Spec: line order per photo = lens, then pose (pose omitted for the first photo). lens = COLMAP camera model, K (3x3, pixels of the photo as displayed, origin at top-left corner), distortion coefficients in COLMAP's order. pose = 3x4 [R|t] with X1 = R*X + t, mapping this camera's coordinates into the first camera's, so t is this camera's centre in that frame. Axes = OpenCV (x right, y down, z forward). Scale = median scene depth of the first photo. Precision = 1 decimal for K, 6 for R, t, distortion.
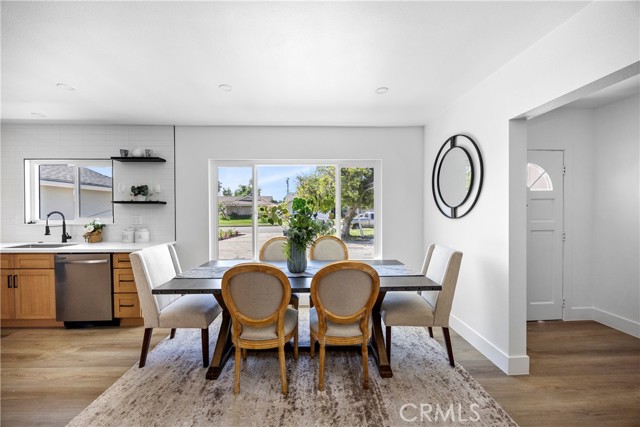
lens RADIAL K [[245.2, 0, 316.1], [0, 245.2, 212.8], [0, 0, 1]] dist [-0.002327, -0.000534]
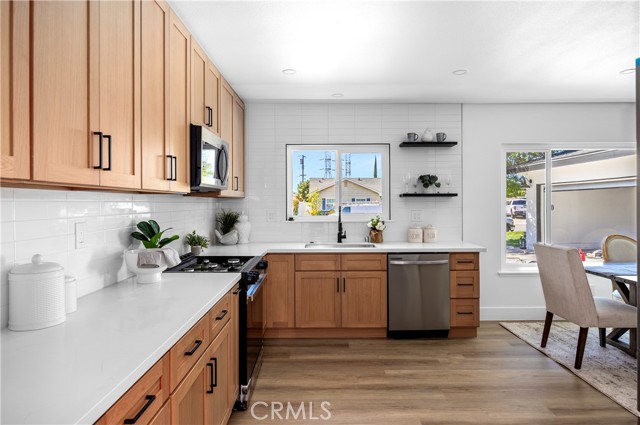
lens RADIAL K [[379.4, 0, 321.5], [0, 379.4, 204.1], [0, 0, 1]] dist [-0.005940, -0.000868]
pose [[0.999640, -0.002676, -0.026693, -1.197923], [0.002365, 0.999929, -0.011690, 0.003543], [0.026723, 0.011622, 0.999575, -0.360544]]
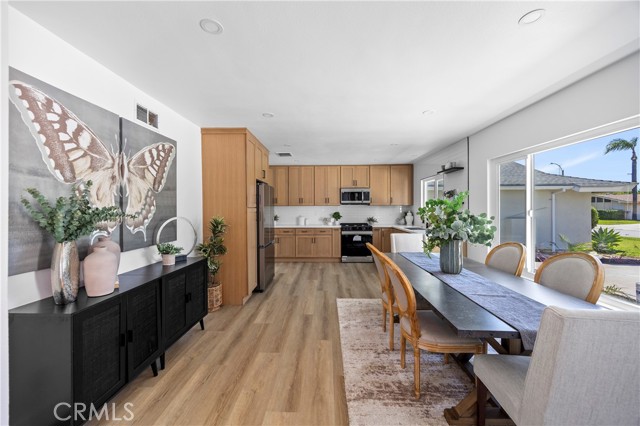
lens RADIAL K [[245.2, 0, 317.0], [0, 245.2, 208.1], [0, 0, 1]] dist [-0.002327, -0.000534]
pose [[-0.058879, 0.000836, -0.998265, 0.735516], [-0.011534, 0.999932, 0.001517, -0.007627], [0.998198, 0.011604, -0.058865, 0.411319]]
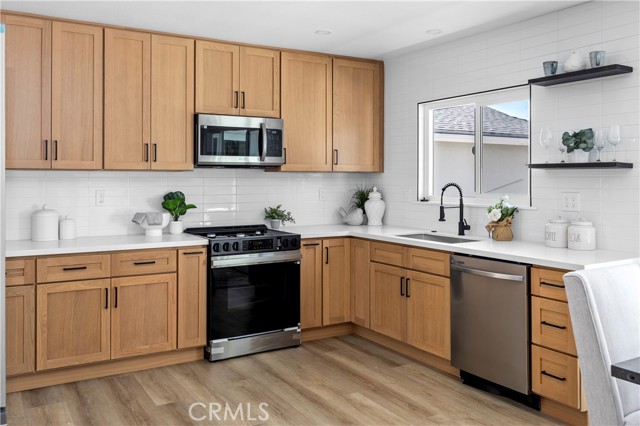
lens RADIAL K [[550.9, 0, 310.9], [0, 550.9, 177.2], [0, 0, 1]] dist [-0.002781, -0.010310]
pose [[0.488630, -0.000670, -0.872491, -0.042952], [-0.013370, 0.999877, -0.008255, -0.004572], [0.872389, 0.015699, 0.488561, 0.024545]]
